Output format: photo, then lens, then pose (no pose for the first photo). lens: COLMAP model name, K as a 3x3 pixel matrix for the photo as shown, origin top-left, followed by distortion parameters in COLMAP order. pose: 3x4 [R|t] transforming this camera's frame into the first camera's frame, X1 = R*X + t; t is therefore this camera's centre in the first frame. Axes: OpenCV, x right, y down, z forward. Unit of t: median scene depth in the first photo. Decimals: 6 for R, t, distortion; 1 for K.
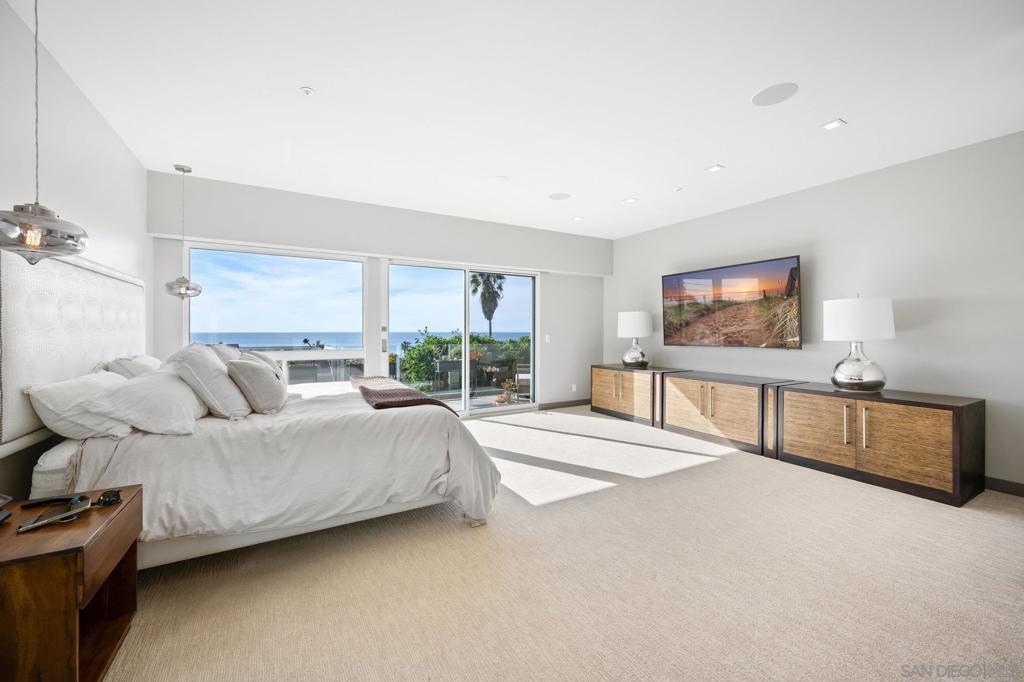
lens RADIAL K [[401.3, 0, 514.0], [0, 401.3, 333.6], [0, 0, 1]] dist [0.002148, 0.000825]
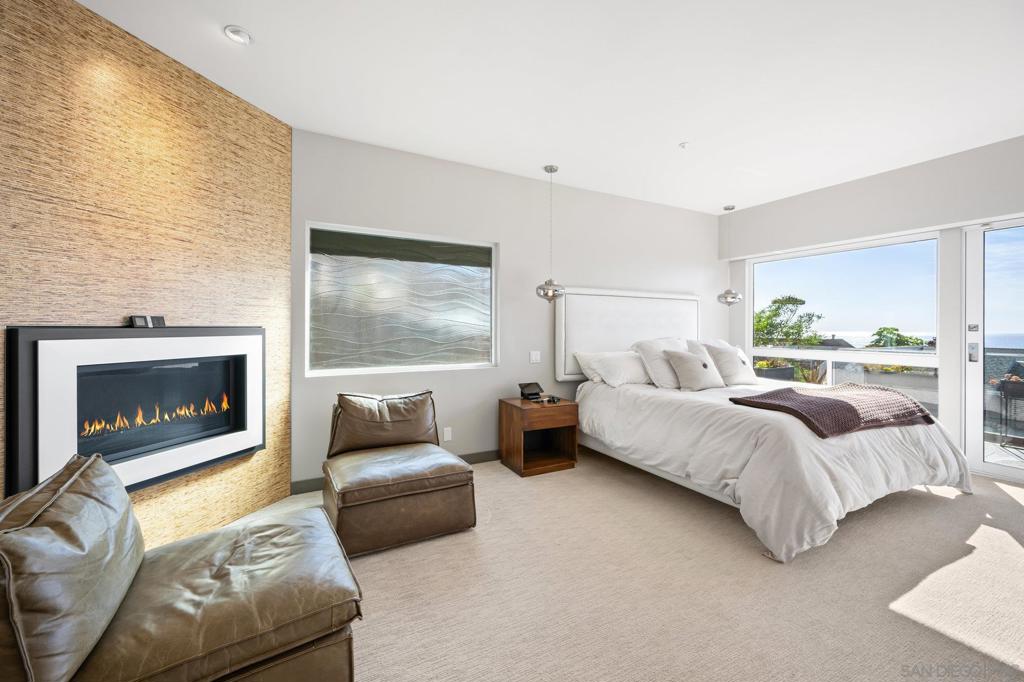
lens RADIAL K [[401.3, 0, 511.7], [0, 401.3, 333.2], [0, 0, 1]] dist [0.002148, 0.000825]
pose [[-0.019352, 0.010958, -0.999753, 0.875960], [-0.010782, 0.999880, 0.011168, -0.004534], [0.999755, 0.010995, -0.019231, 0.521896]]
